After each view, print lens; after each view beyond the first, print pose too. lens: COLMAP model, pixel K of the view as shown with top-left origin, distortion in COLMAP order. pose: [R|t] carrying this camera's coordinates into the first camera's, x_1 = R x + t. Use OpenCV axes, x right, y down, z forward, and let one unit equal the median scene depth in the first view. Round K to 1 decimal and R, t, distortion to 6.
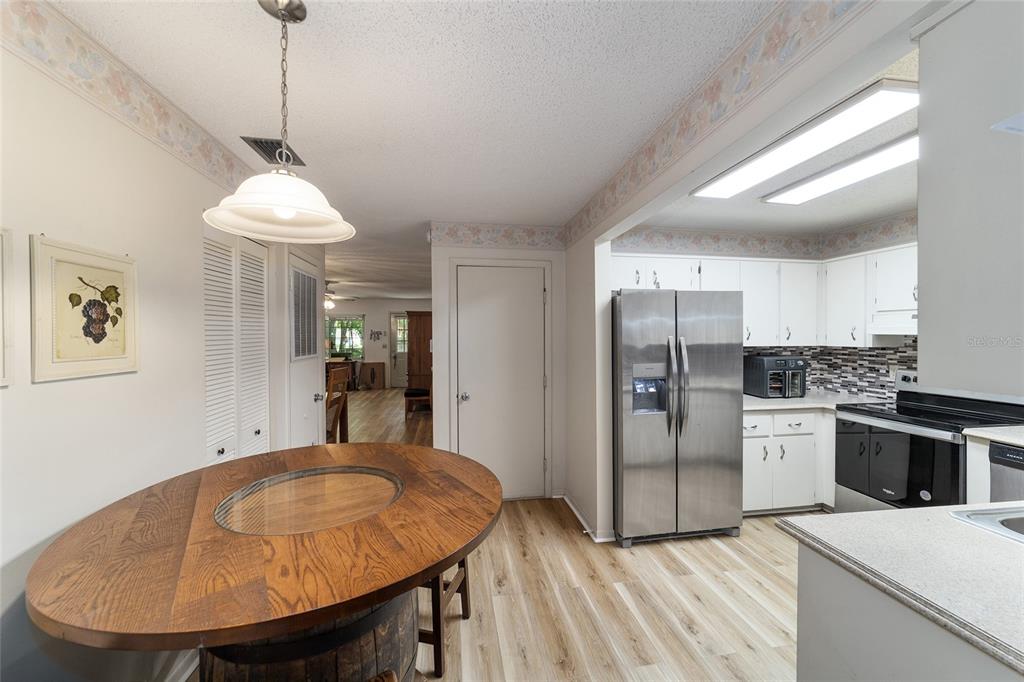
lens RADIAL K [[407.1, 0, 508.3], [0, 407.1, 339.7], [0, 0, 1]] dist [0.000071, 0.031039]
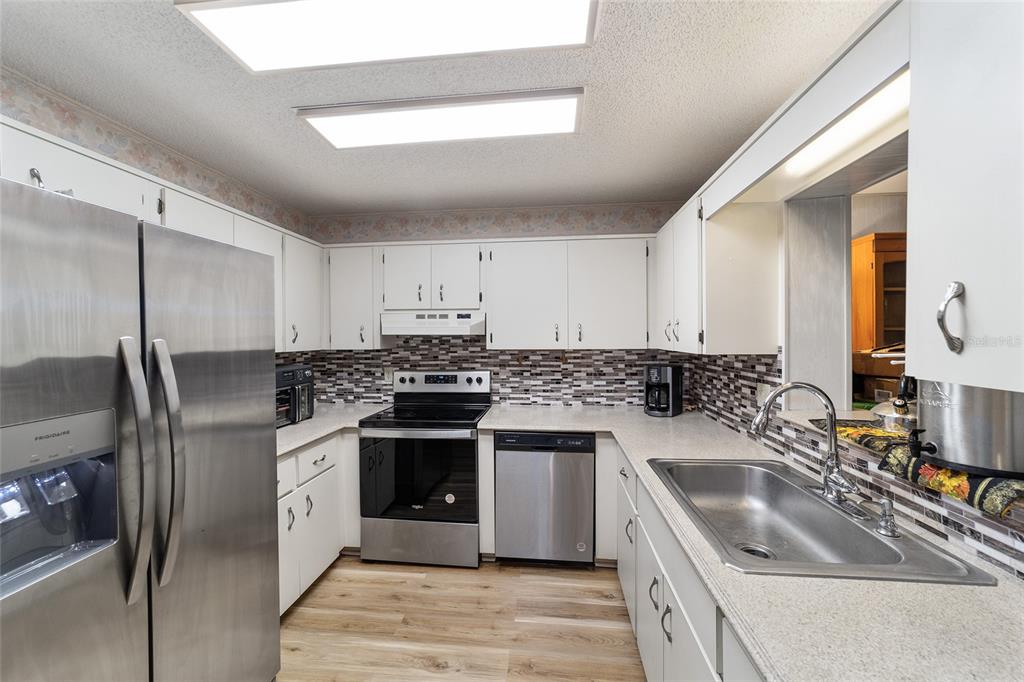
lens RADIAL K [[385.1, 0, 515.6], [0, 385.1, 336.4], [0, 0, 1]] dist [-0.015987, 0.000182]
pose [[0.240445, 0.003013, 0.970658, 0.131874], [0.021298, 0.999738, -0.008379, 0.003447], [-0.970429, 0.022688, 0.240318, 0.510580]]
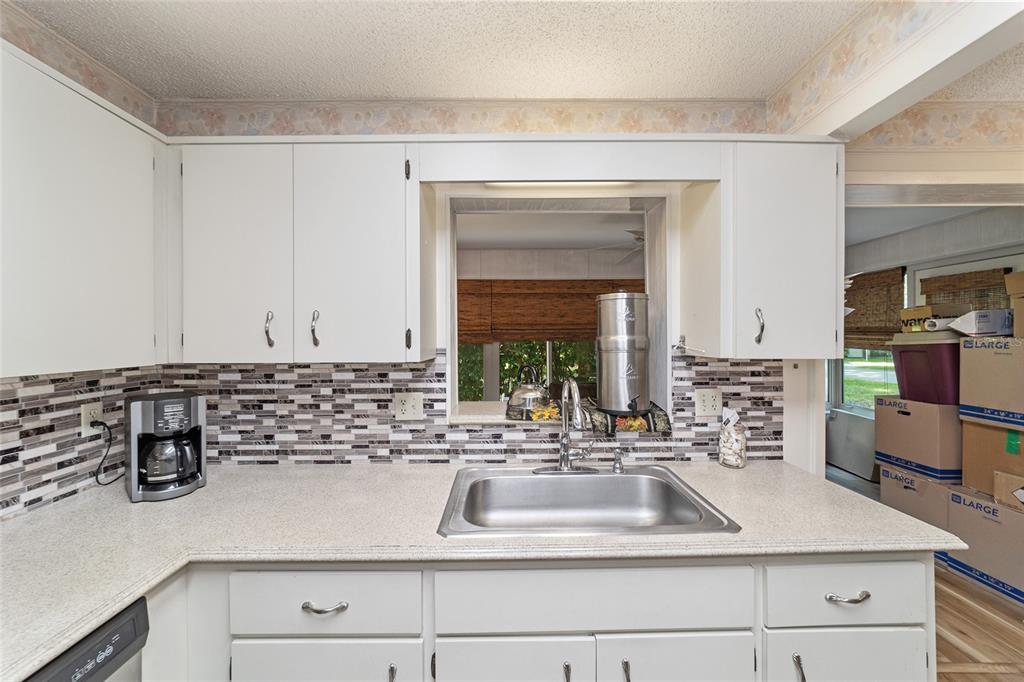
lens RADIAL K [[399.9, 0, 508.3], [0, 399.9, 339.2], [0, 0, 1]] dist [0.011238, 0.000065]
pose [[-0.991036, 0.007391, 0.133390, 0.605068], [0.009224, 0.999871, 0.013126, 0.000555], [-0.133276, 0.014239, -0.990977, 0.816720]]
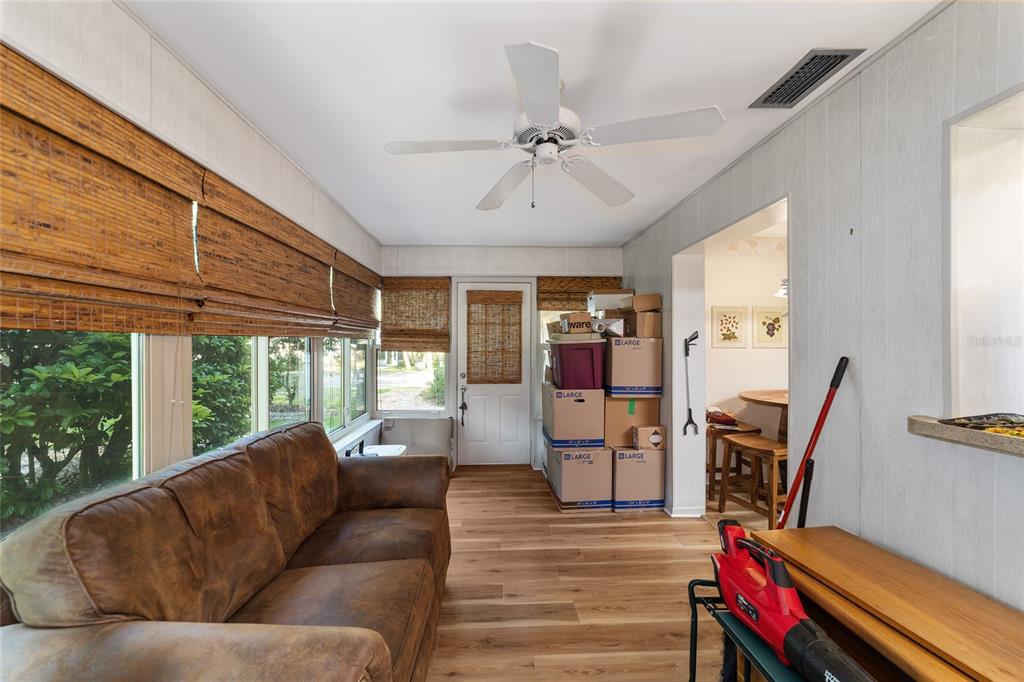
lens RADIAL K [[401.5, 0, 522.6], [0, 401.5, 345.9], [0, 0, 1]] dist [-0.000863, -0.000042]
pose [[-0.085426, -0.000883, -0.996344, 0.927071], [-0.010596, 0.999944, 0.000022, 0.040929], [0.996288, 0.010560, -0.085430, -0.246160]]
